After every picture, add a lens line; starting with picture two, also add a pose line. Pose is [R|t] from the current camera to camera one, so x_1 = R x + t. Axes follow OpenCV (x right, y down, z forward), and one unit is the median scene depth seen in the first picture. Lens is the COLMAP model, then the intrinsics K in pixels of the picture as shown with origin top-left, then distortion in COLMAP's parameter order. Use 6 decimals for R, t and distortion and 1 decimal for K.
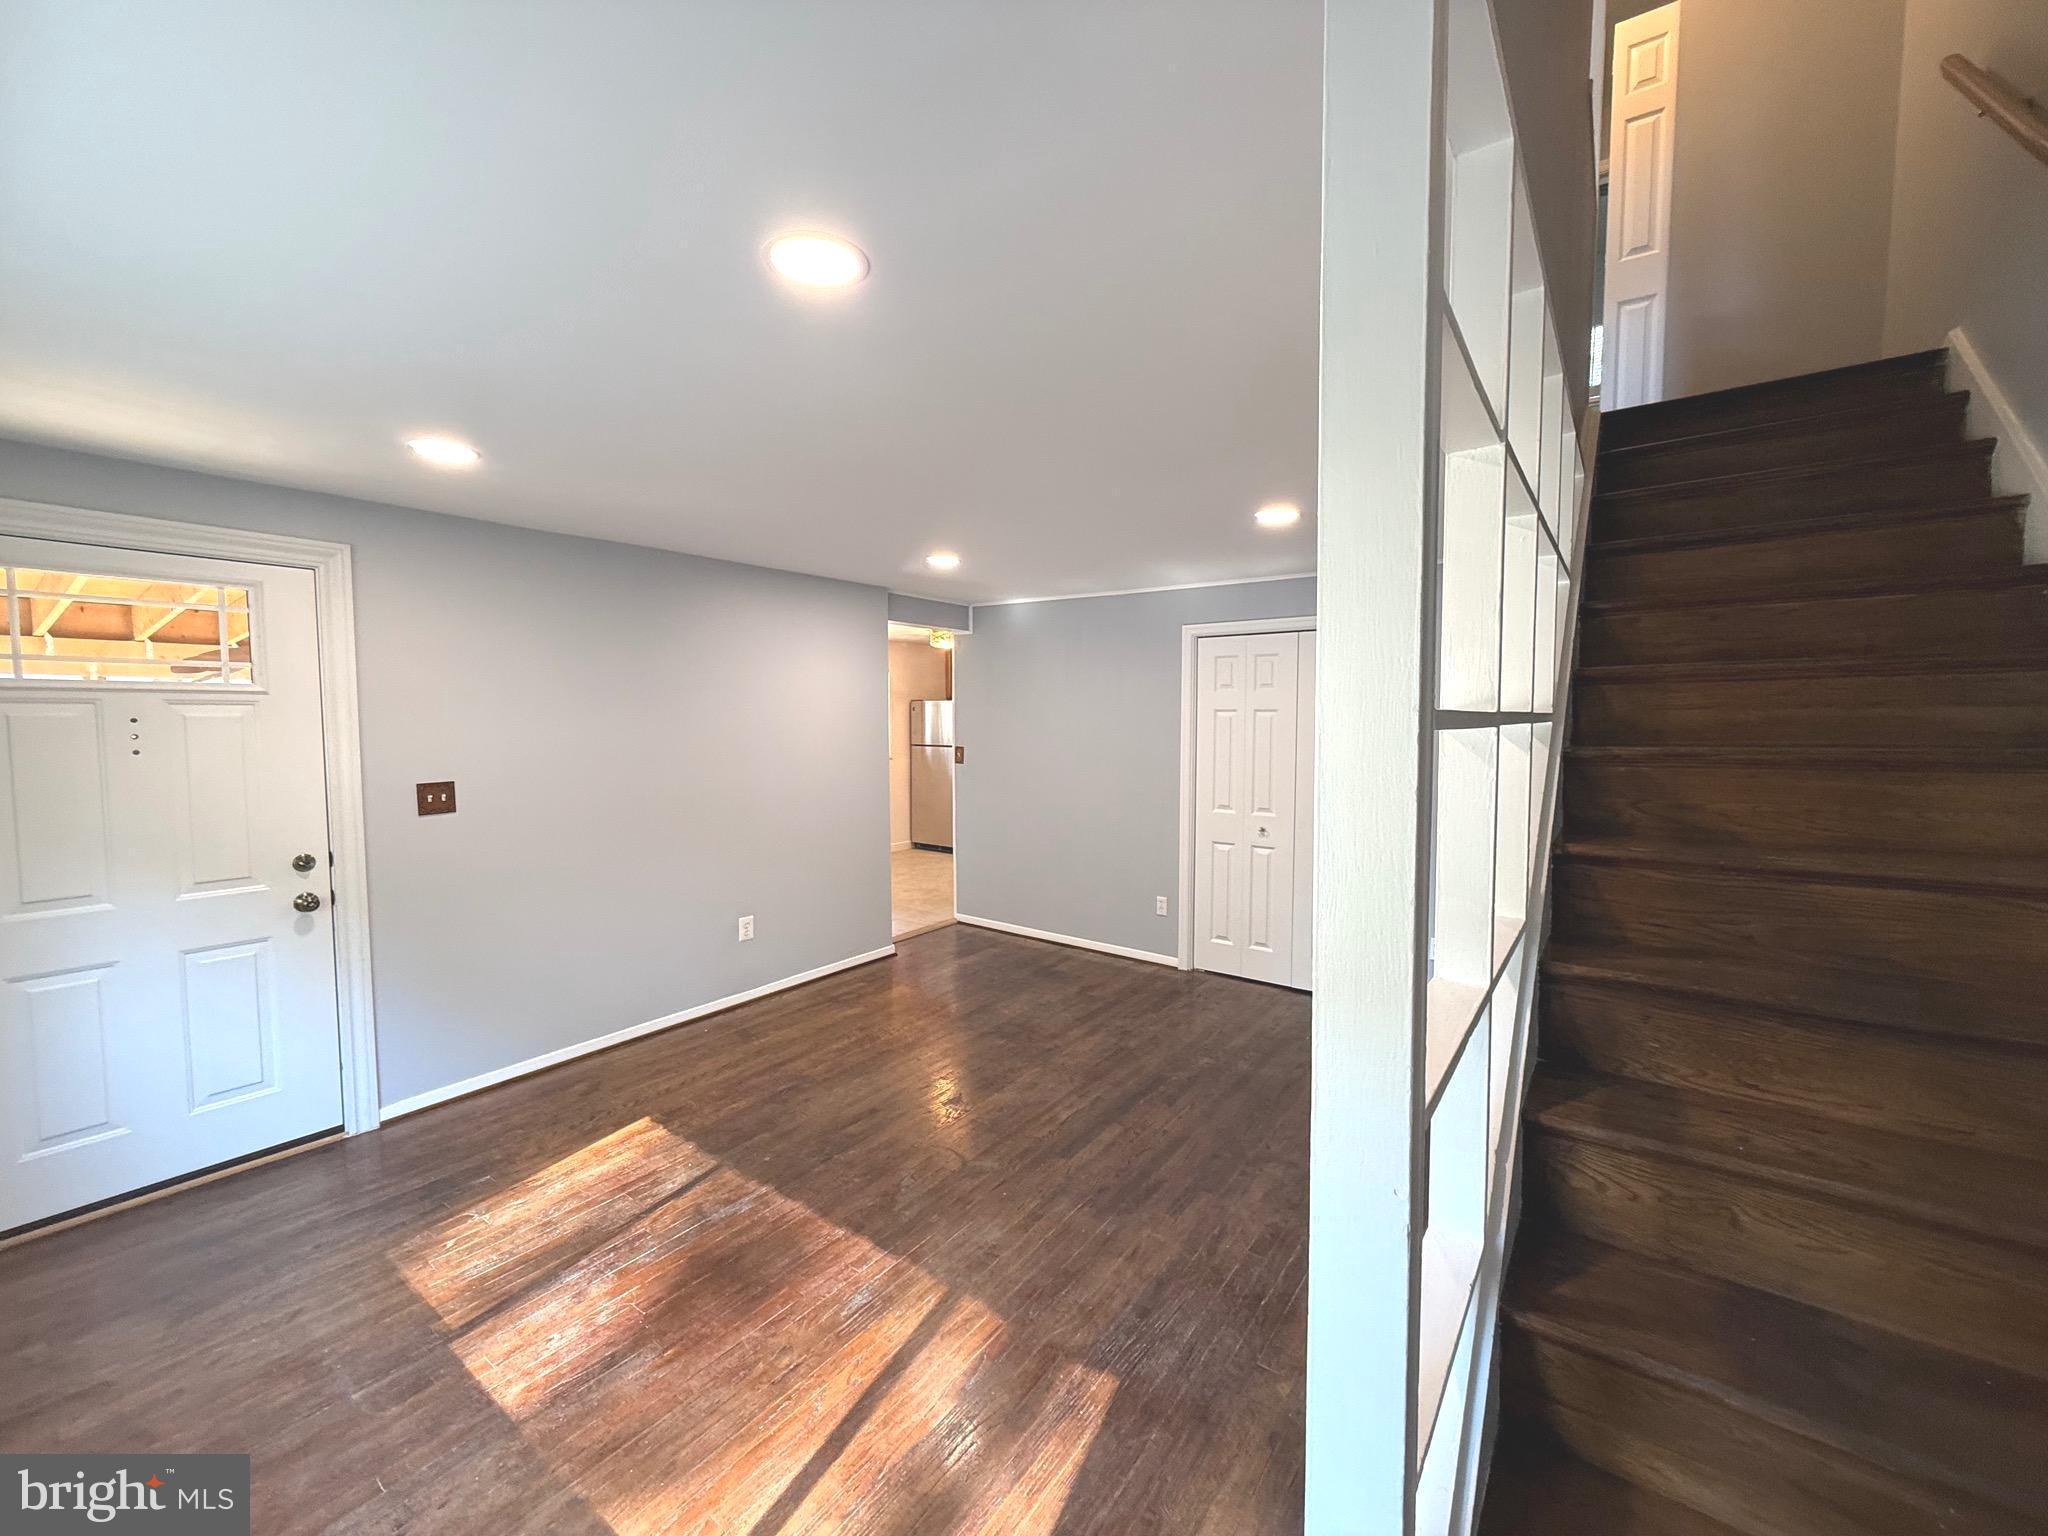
lens RADIAL K [[817.9, 0, 1027.5], [0, 817.9, 764.9], [0, 0, 1]] dist [0.000478, -0.000092]
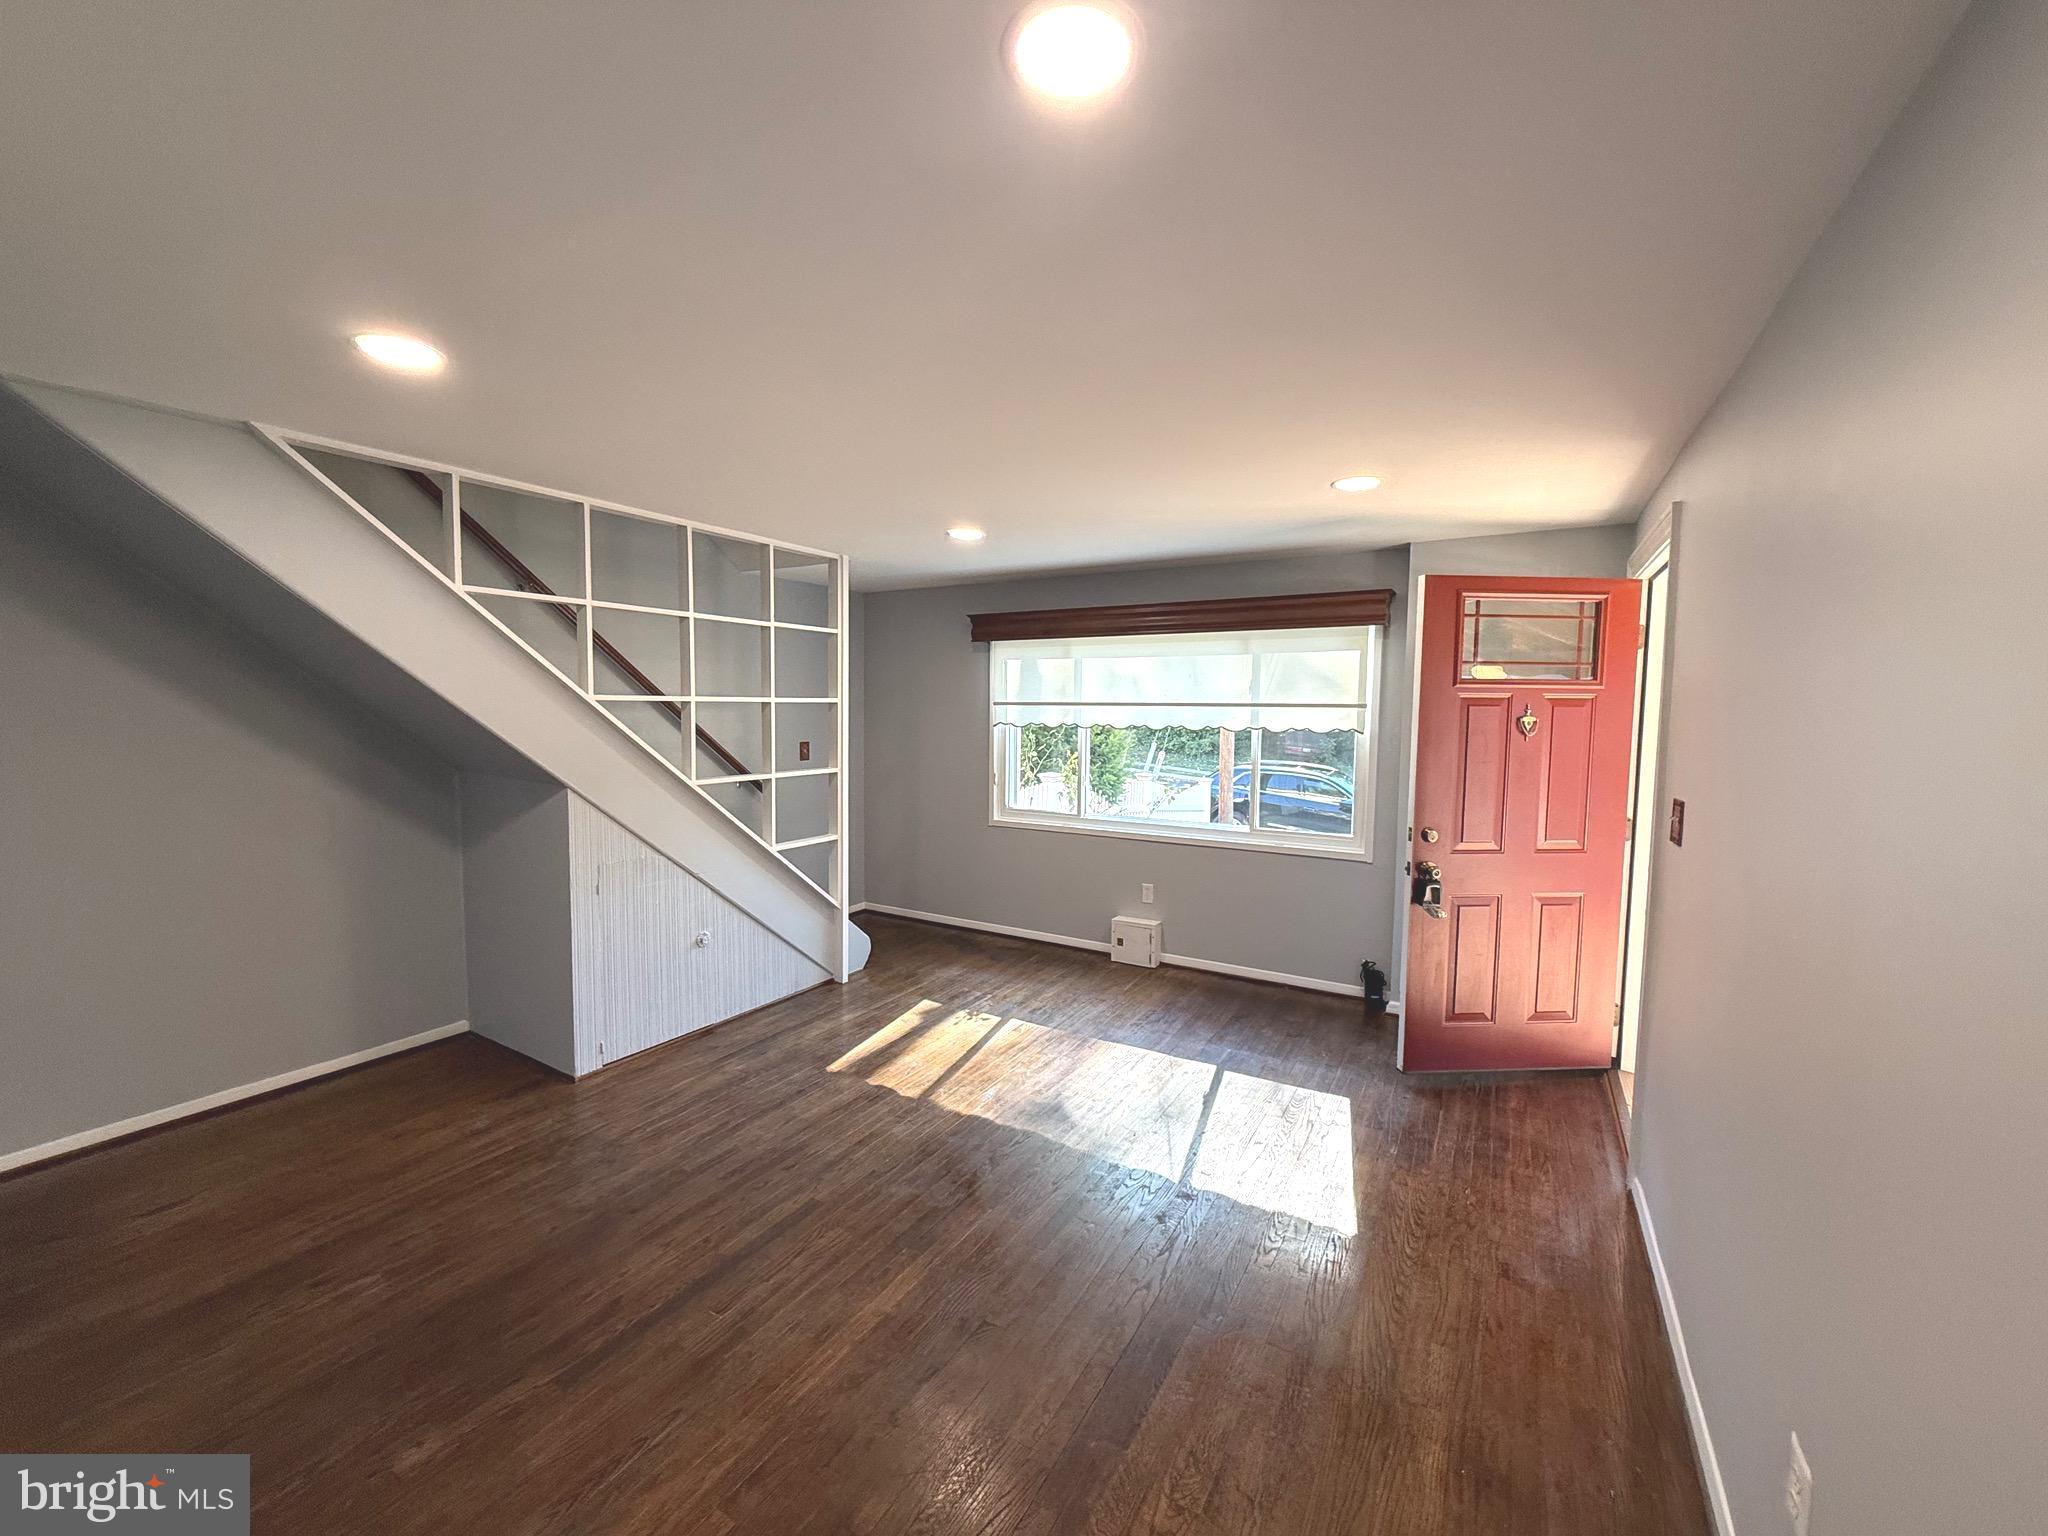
lens RADIAL K [[817.9, 0, 1025.0], [0, 817.9, 776.0], [0, 0, 1]] dist [0.000478, -0.000092]
pose [[-0.995228, -0.002771, -0.097535, -0.099476], [-0.017290, 0.988785, 0.148341, -0.111547], [0.096030, 0.149319, -0.984115, 1.968425]]
